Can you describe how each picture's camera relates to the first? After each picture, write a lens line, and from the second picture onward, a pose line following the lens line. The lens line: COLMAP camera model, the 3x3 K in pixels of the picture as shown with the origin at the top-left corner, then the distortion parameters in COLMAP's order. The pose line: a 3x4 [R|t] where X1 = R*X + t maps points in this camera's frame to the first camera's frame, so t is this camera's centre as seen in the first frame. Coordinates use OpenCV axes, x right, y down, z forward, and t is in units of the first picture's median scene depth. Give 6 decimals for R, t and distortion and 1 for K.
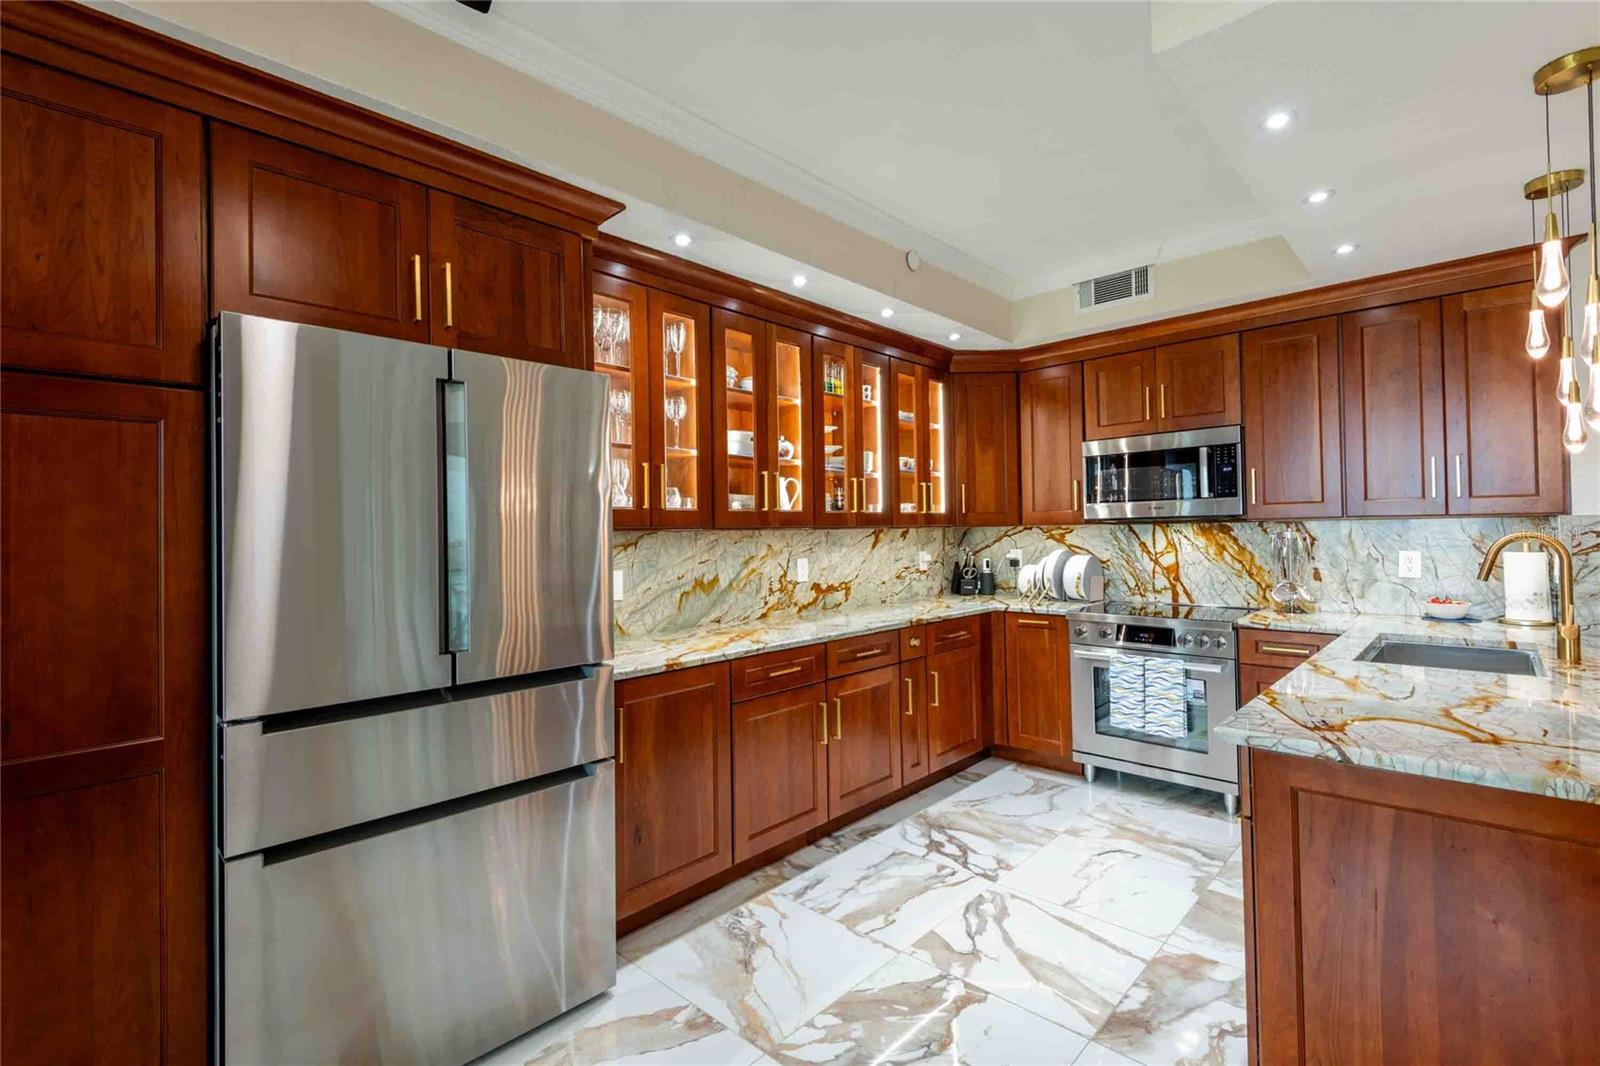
lens RADIAL K [[723.2, 0, 774.2], [0, 723.2, 521.2], [0, 0, 1]] dist [0.016416, -0.020877]
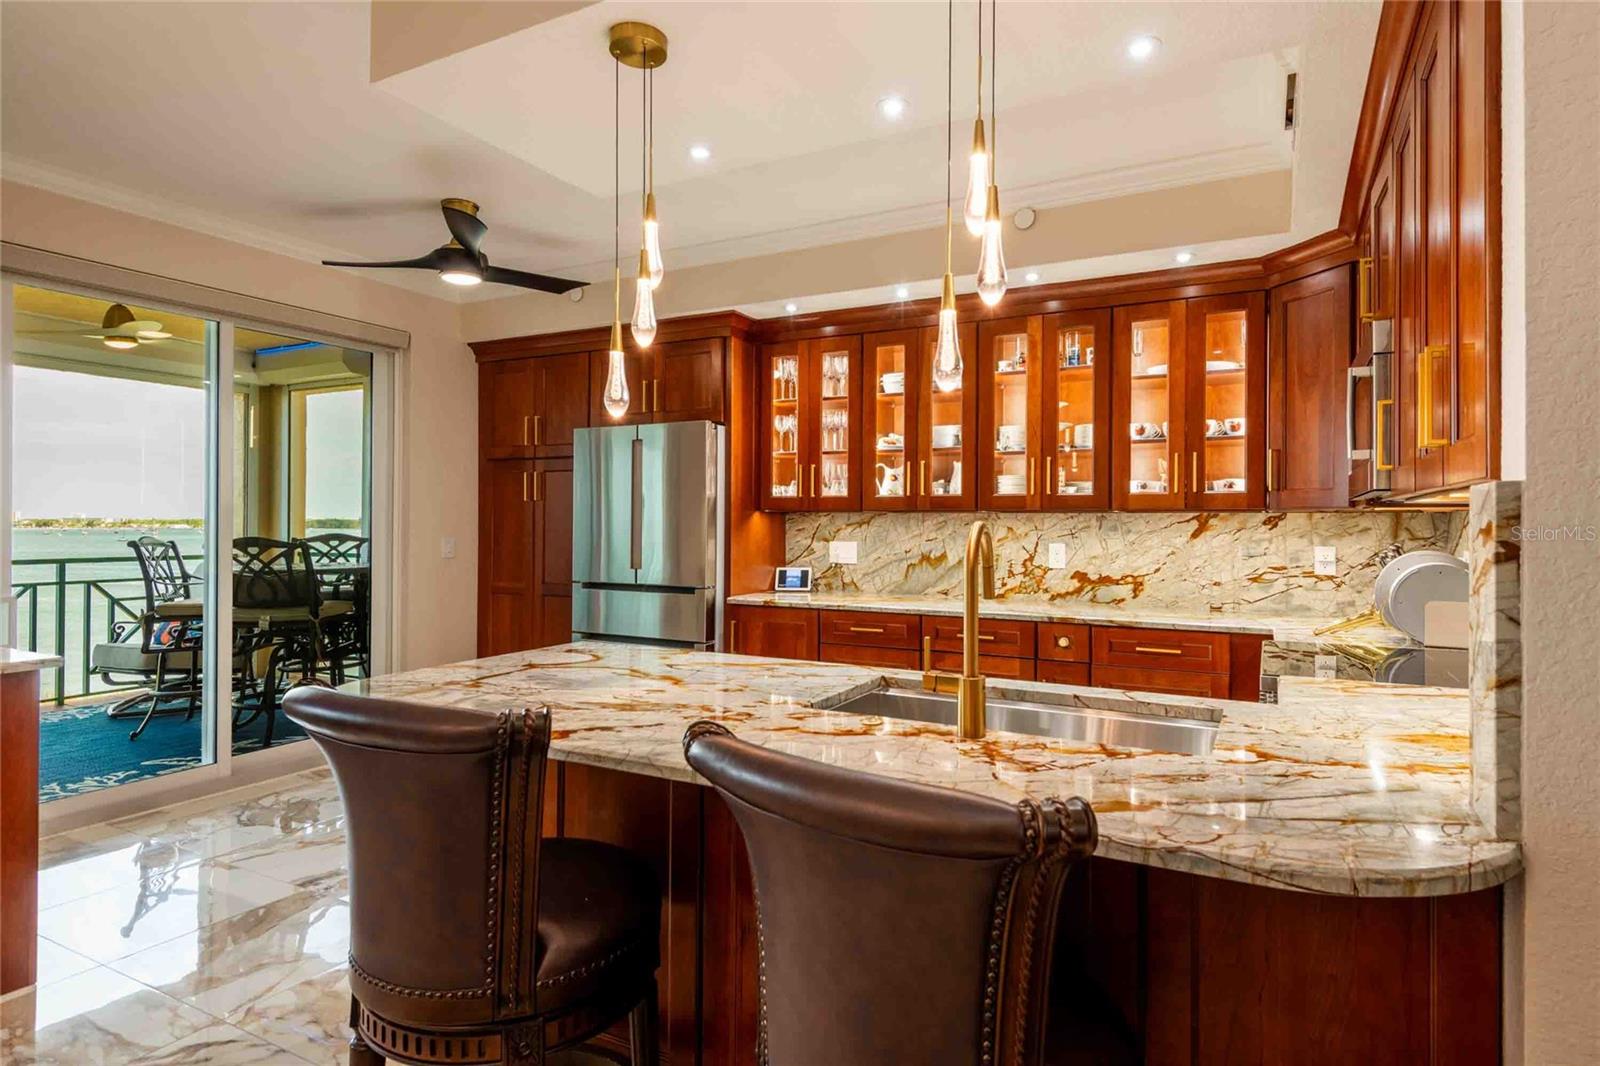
lens RADIAL K [[858.7, 0, 867.8], [0, 858.7, 516.7], [0, 0, 1]] dist [0.012529, -0.000295]
pose [[0.297025, 0.010357, -0.954813, 1.120058], [0.005099, 0.999910, 0.012432, 0.001414], [0.954856, -0.008561, 0.296946, 0.468317]]
